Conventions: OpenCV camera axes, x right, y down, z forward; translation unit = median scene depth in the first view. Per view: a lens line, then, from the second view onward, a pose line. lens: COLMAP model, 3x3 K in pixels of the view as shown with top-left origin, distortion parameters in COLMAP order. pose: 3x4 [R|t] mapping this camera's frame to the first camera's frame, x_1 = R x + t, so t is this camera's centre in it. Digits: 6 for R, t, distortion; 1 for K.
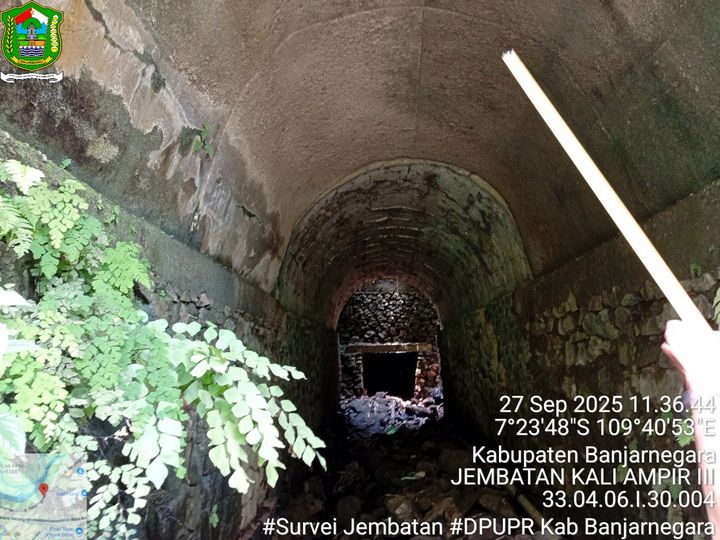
lens RADIAL K [[551.0, 0, 358.7], [0, 551.0, 273.4], [0, 0, 1]] dist [0.131198, -0.264388]
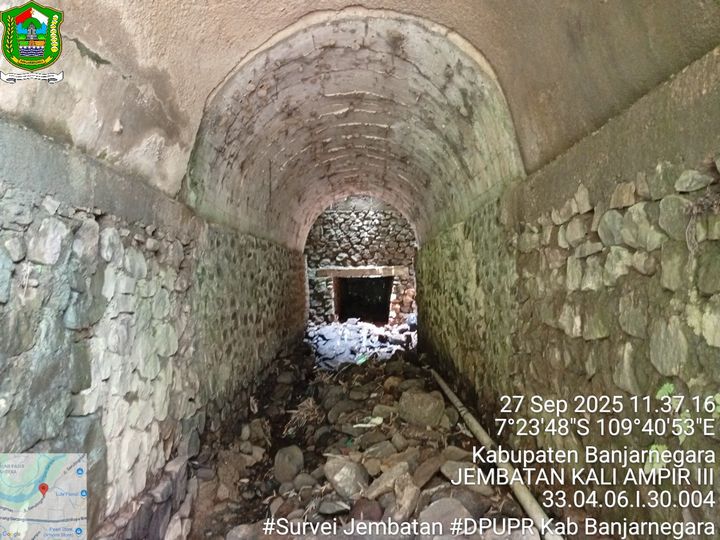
lens RADIAL K [[551.0, 0, 358.7], [0, 551.0, 273.4], [0, 0, 1]] dist [0.131198, -0.264388]
pose [[0.999698, 0.002383, 0.024446, 0.049177], [-0.005633, 0.991000, 0.133742, 0.028048], [-0.023908, -0.133839, 0.990715, 0.170184]]
